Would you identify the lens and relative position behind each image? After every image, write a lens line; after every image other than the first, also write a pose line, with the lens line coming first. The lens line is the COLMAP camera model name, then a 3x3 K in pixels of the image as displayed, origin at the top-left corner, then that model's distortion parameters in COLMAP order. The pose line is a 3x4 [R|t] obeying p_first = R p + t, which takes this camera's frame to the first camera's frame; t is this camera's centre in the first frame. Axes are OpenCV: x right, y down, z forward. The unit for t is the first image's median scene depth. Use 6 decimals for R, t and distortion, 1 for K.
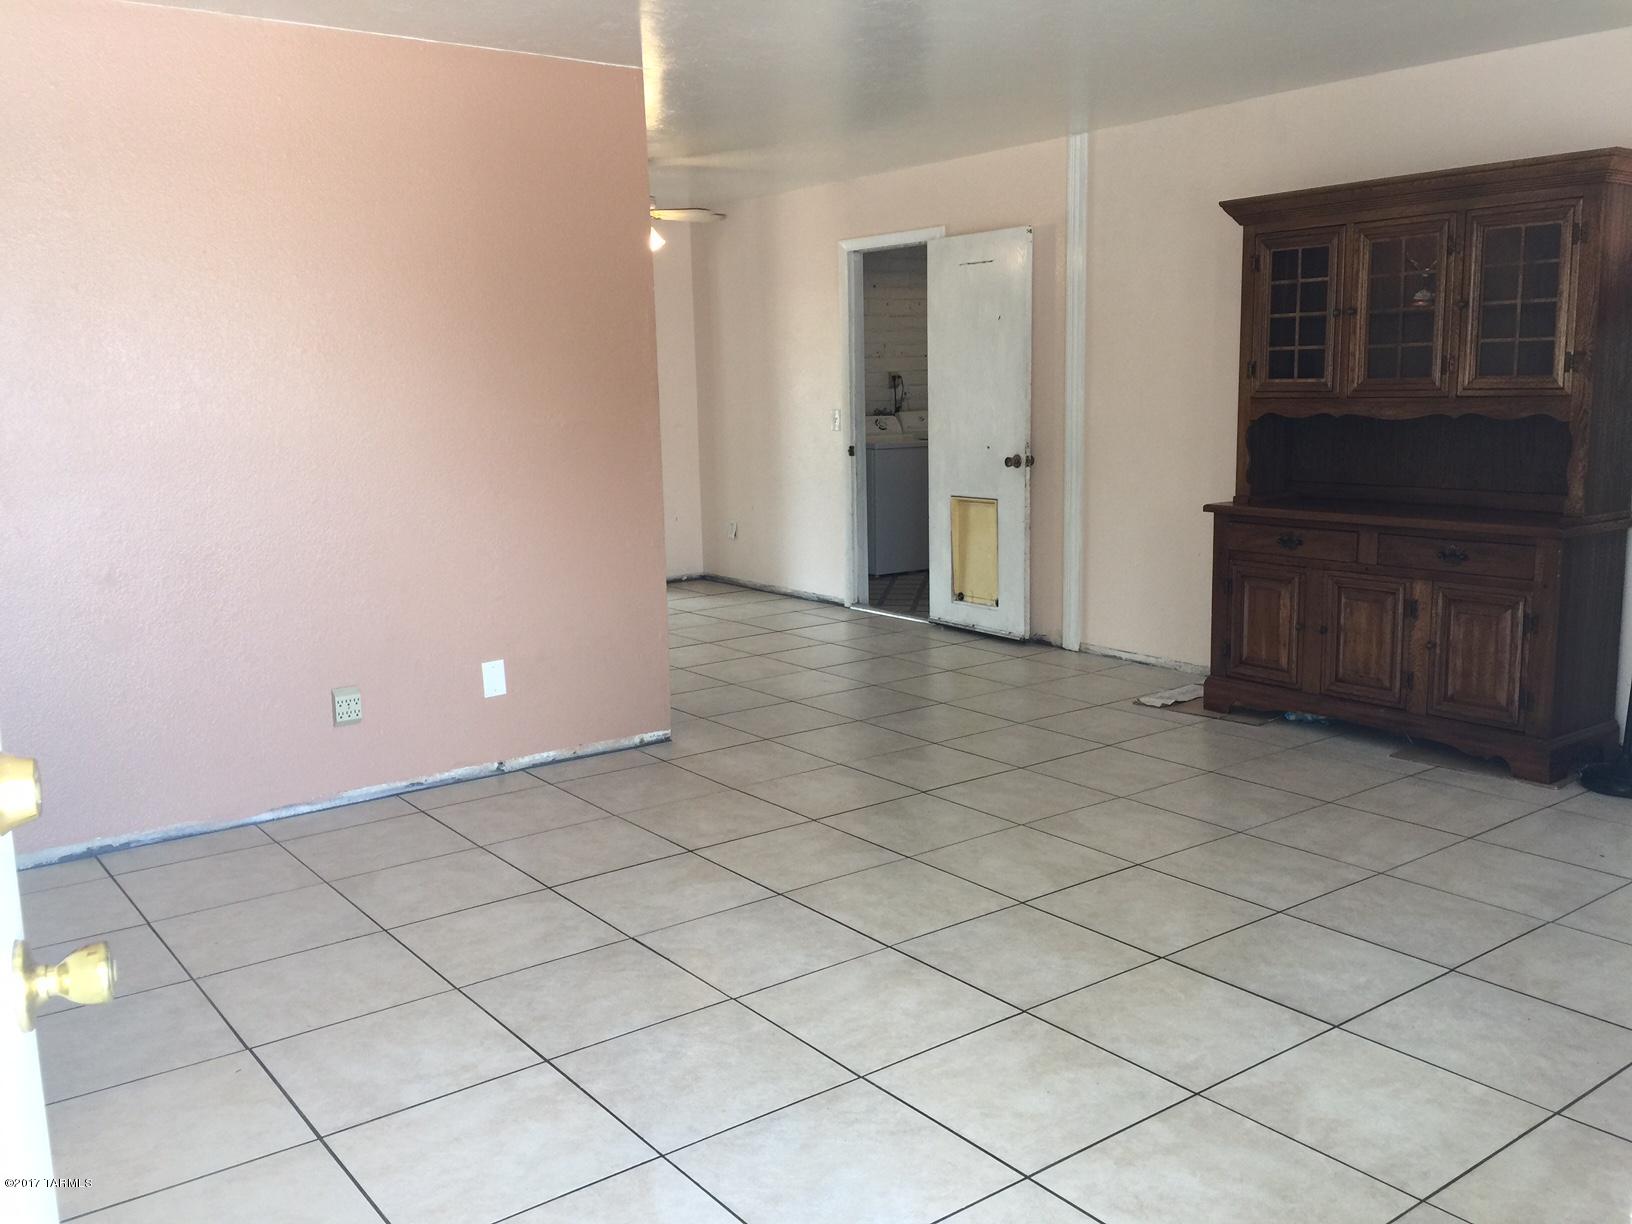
lens RADIAL K [[1404.4, 0, 823.1], [0, 1404.4, 602.3], [0, 0, 1]] dist [0.079250, -0.107134]
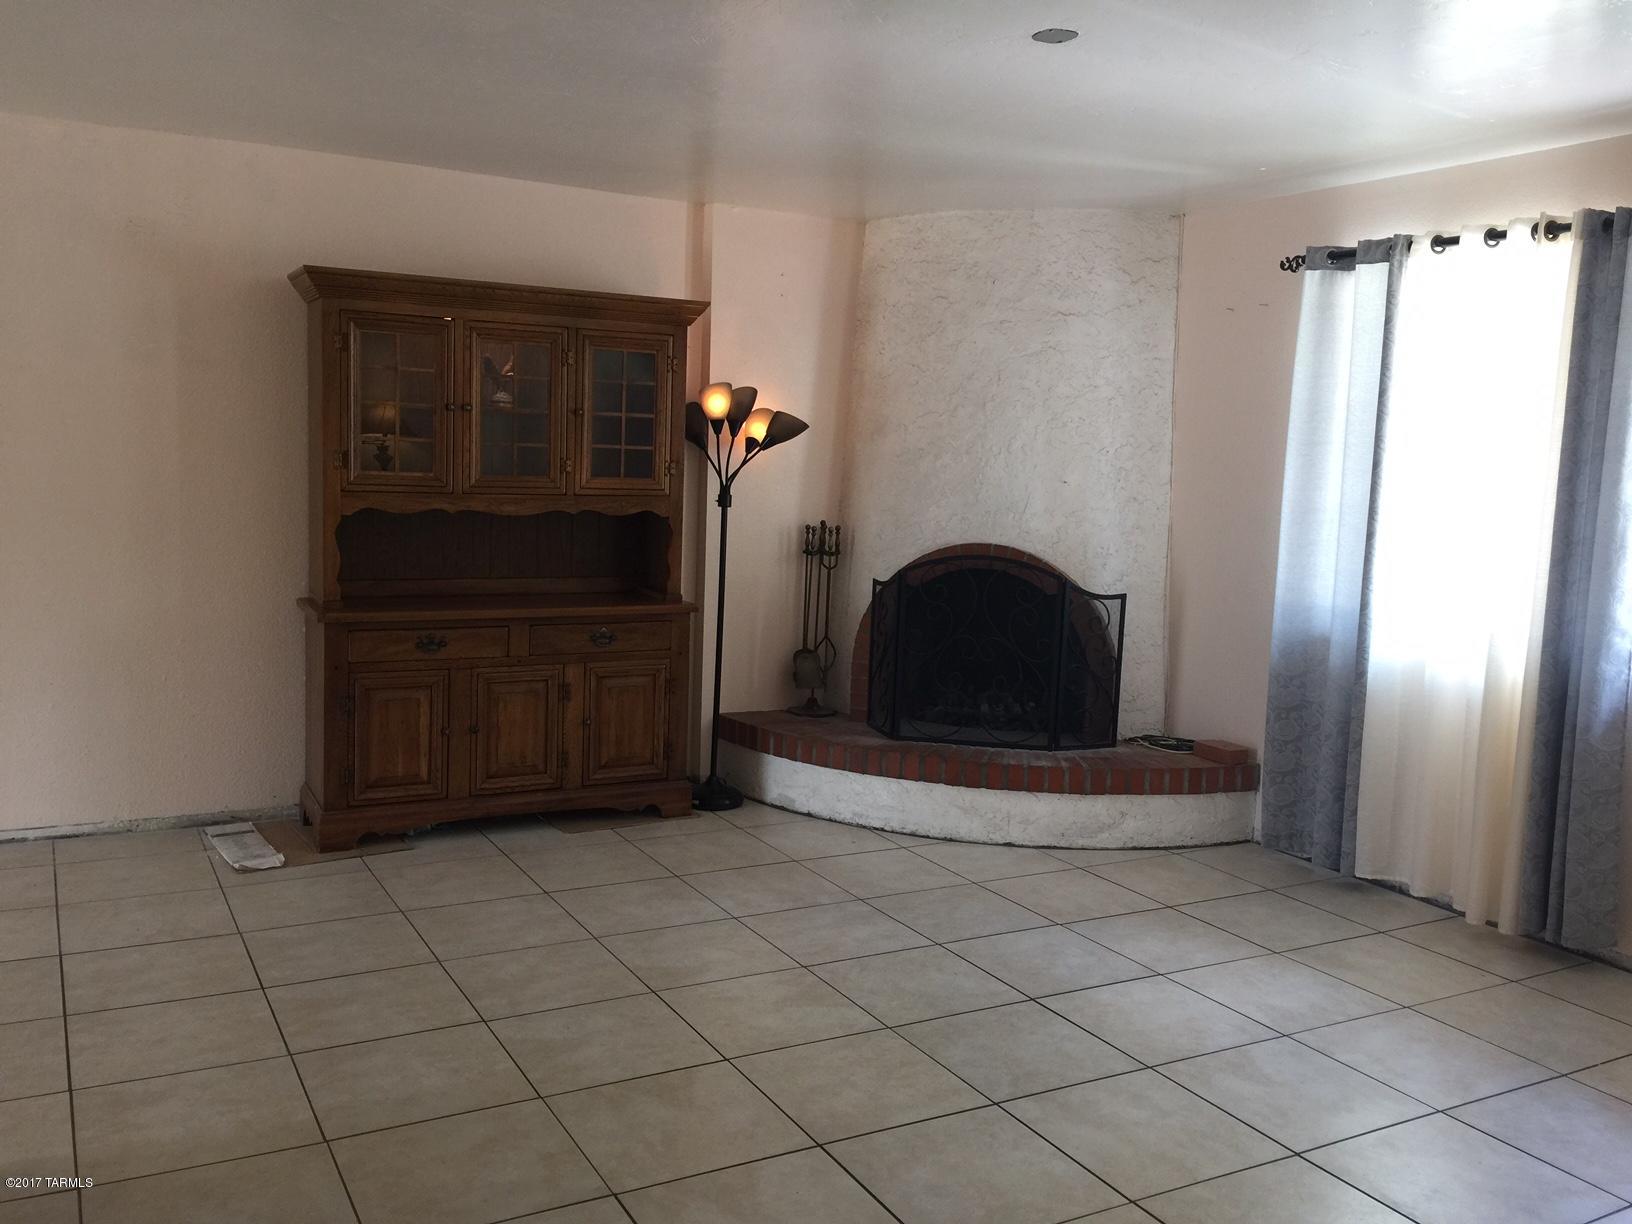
lens RADIAL K [[1404.4, 0, 815.6], [0, 1404.4, 598.0], [0, 0, 1]] dist [0.079250, -0.107134]
pose [[0.146951, -0.080223, 0.985885, -0.595960], [0.117566, 0.991057, 0.063120, -0.110045], [-0.982132, 0.106631, 0.155068, 0.642809]]
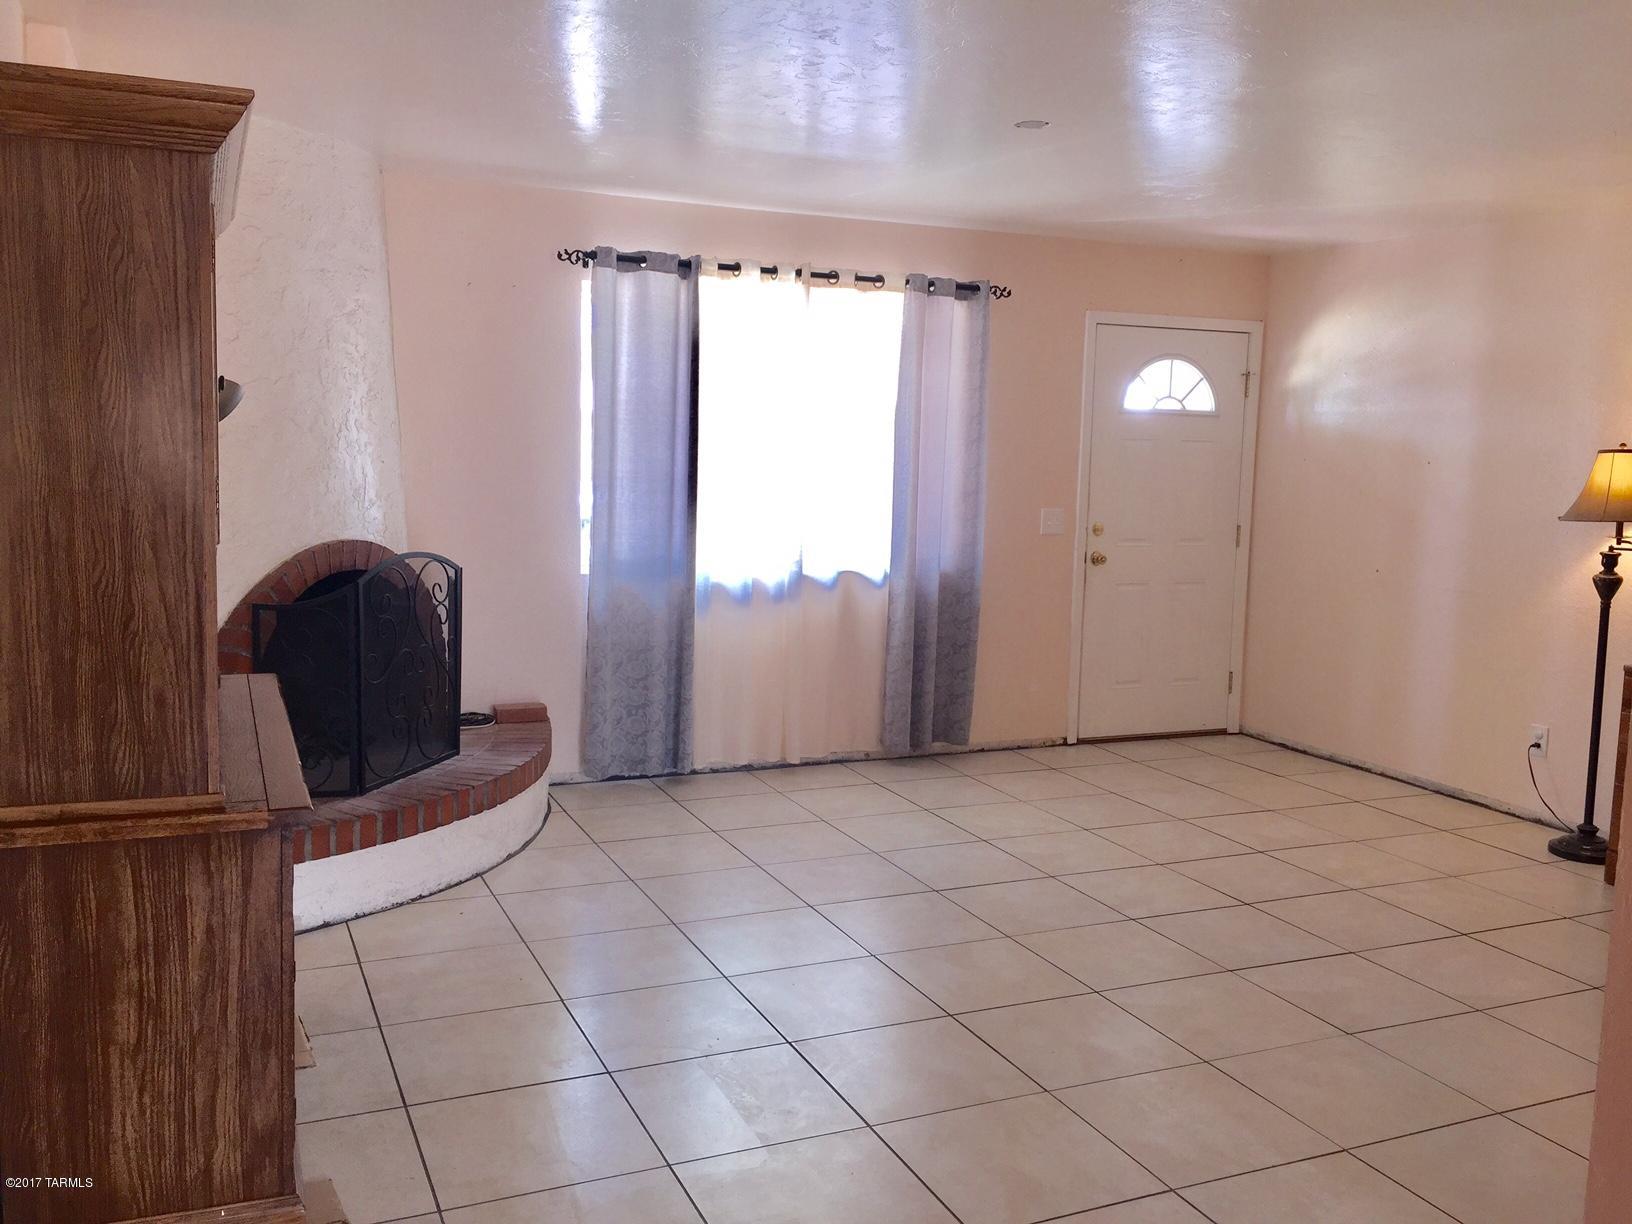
lens RADIAL K [[1404.4, 0, 814.5], [0, 1404.4, 615.9], [0, 0, 1]] dist [0.079250, -0.107134]
pose [[-0.972126, -0.031143, 0.232381, 0.026060], [0.032560, 0.963602, 0.265349, -0.260510], [-0.232187, 0.265519, -0.935729, 1.518579]]
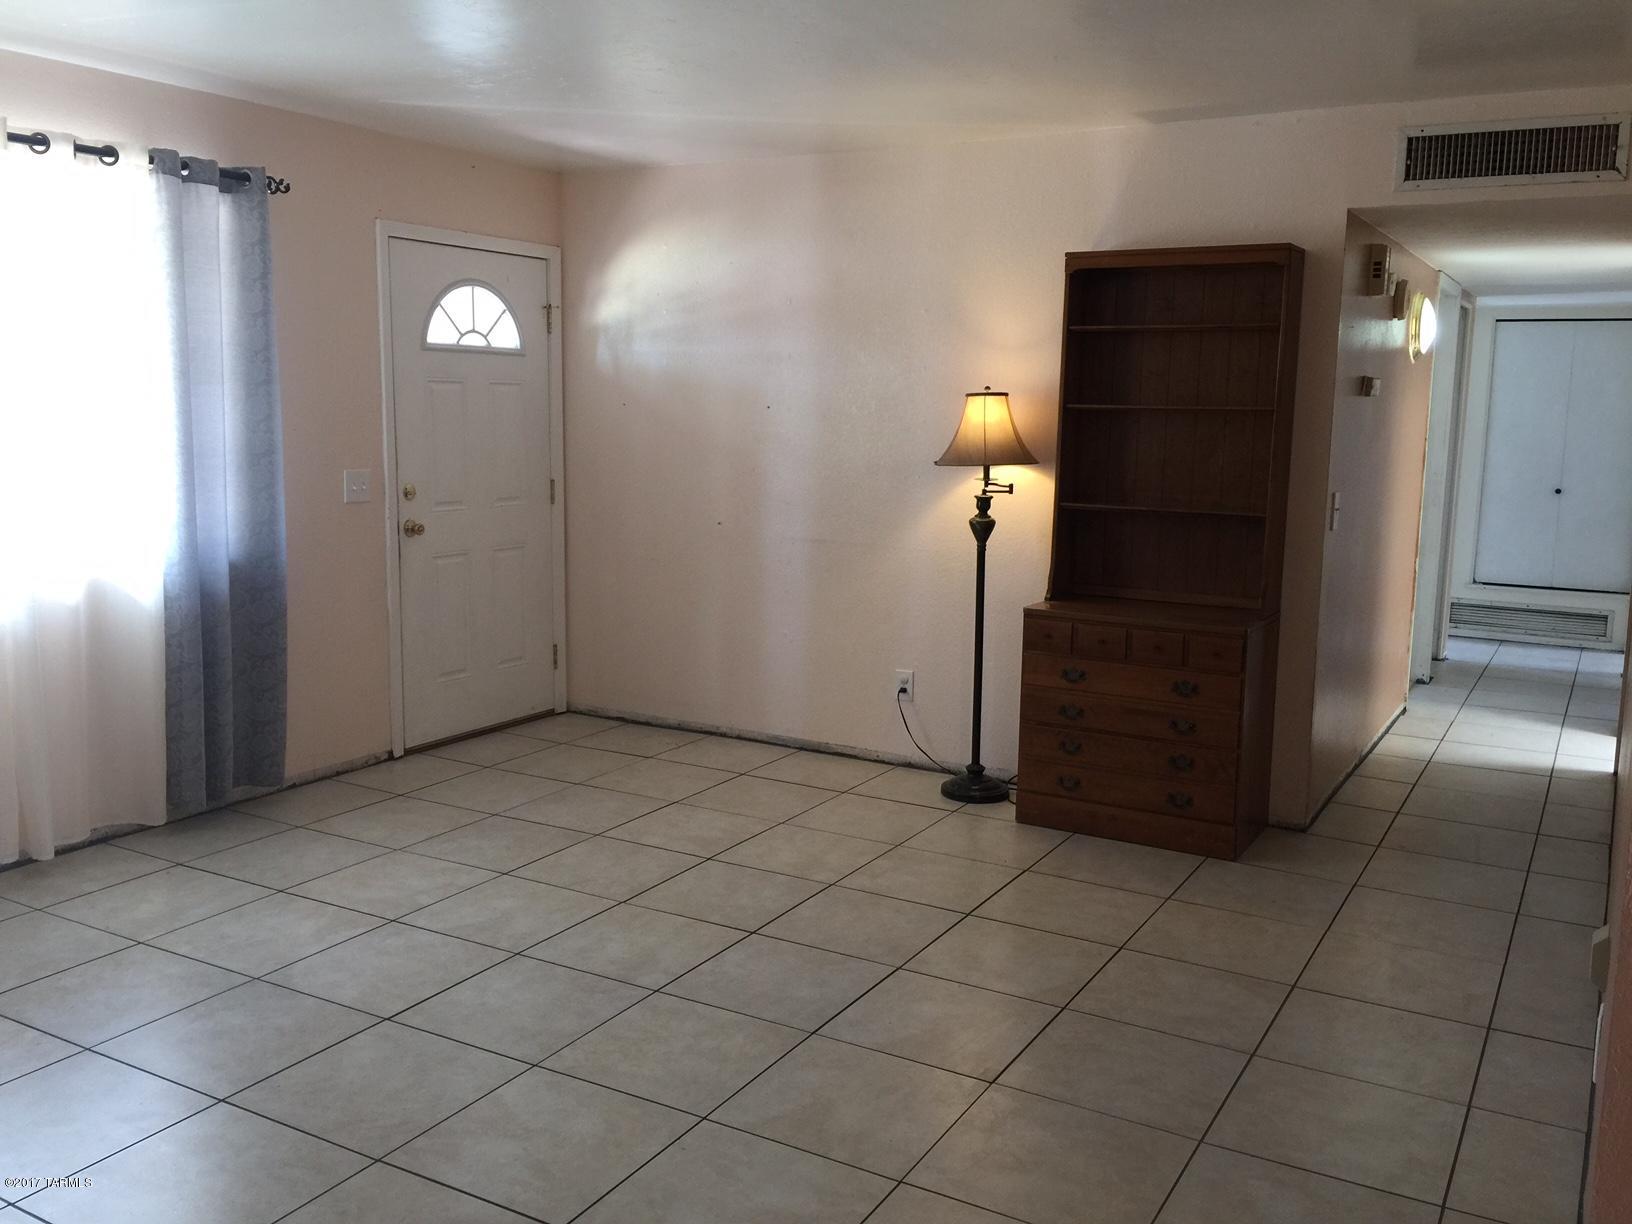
lens RADIAL K [[1404.4, 0, 809.3], [0, 1404.4, 611.7], [0, 0, 1]] dist [0.079250, -0.107134]
pose [[-0.922267, 0.066935, -0.380714, 0.219172], [-0.053540, 0.953281, 0.297301, -0.229666], [0.382827, 0.294575, -0.875596, 1.282545]]
